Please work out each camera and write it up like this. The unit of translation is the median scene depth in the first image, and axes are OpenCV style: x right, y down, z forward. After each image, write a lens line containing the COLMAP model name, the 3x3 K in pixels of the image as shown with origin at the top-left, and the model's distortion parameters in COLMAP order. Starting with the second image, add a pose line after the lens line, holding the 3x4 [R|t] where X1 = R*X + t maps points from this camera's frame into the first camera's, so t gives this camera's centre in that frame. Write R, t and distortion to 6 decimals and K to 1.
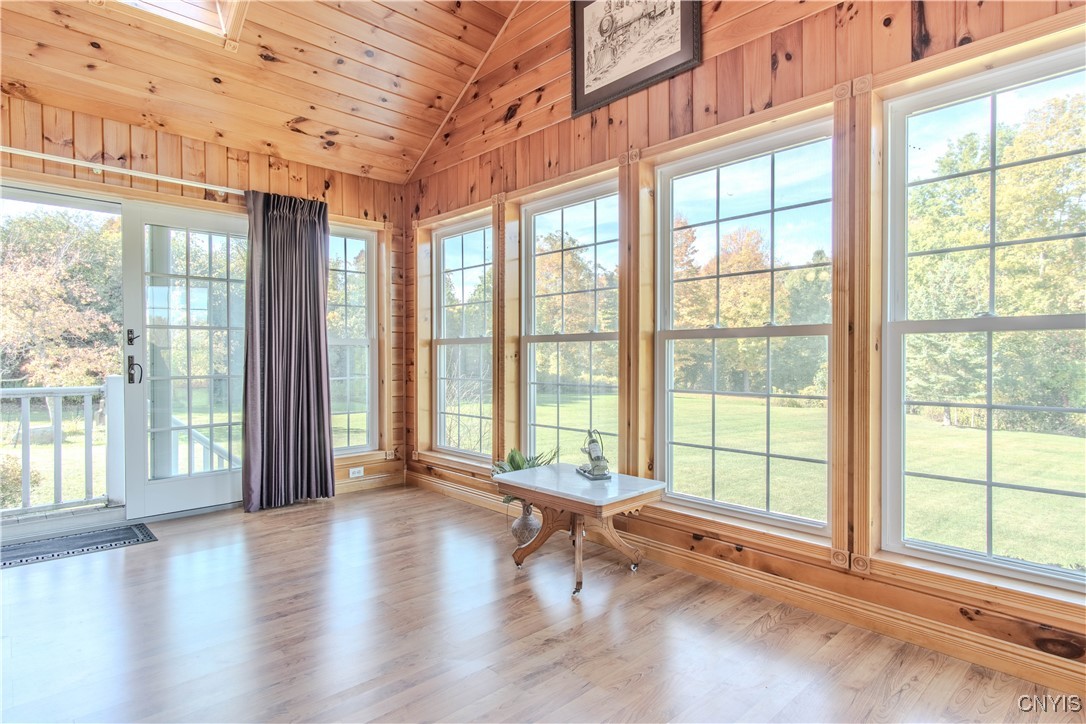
lens RADIAL K [[584.9, 0, 541.5], [0, 584.9, 360.7], [0, 0, 1]] dist [0.006926, 0.001169]
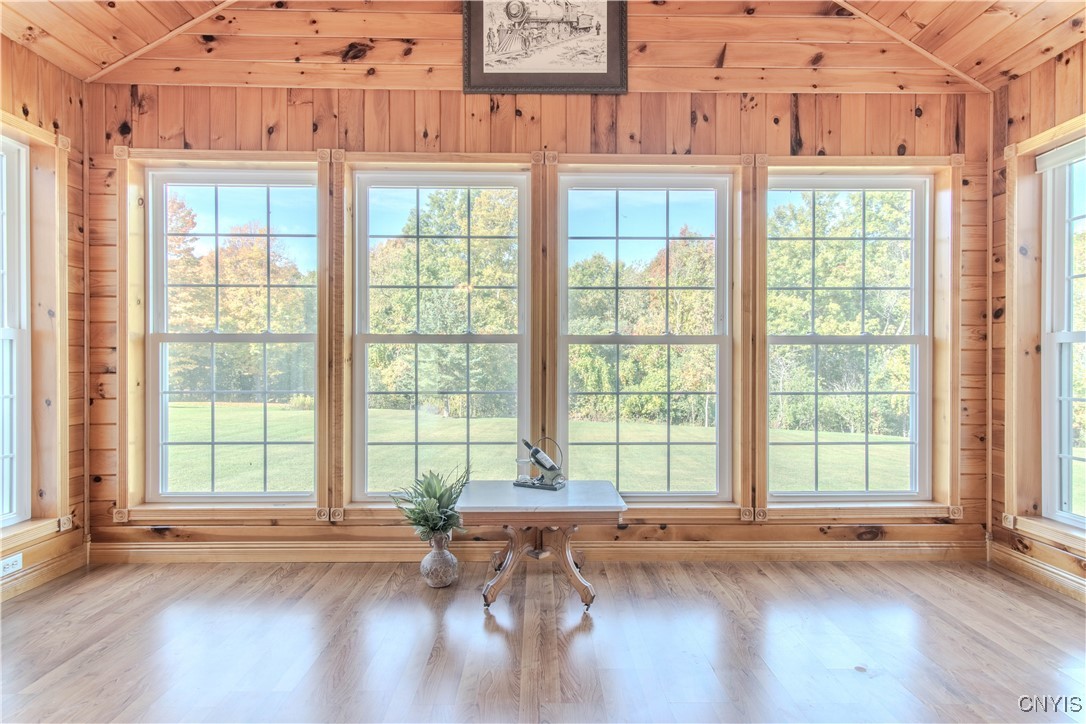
lens RADIAL K [[584.9, 0, 546.0], [0, 584.9, 362.3], [0, 0, 1]] dist [0.006926, 0.001169]
pose [[0.664311, -0.001737, 0.747454, -0.487991], [0.003744, 0.999992, -0.001004, -0.002566], [-0.747447, 0.003466, 0.664313, 0.291909]]
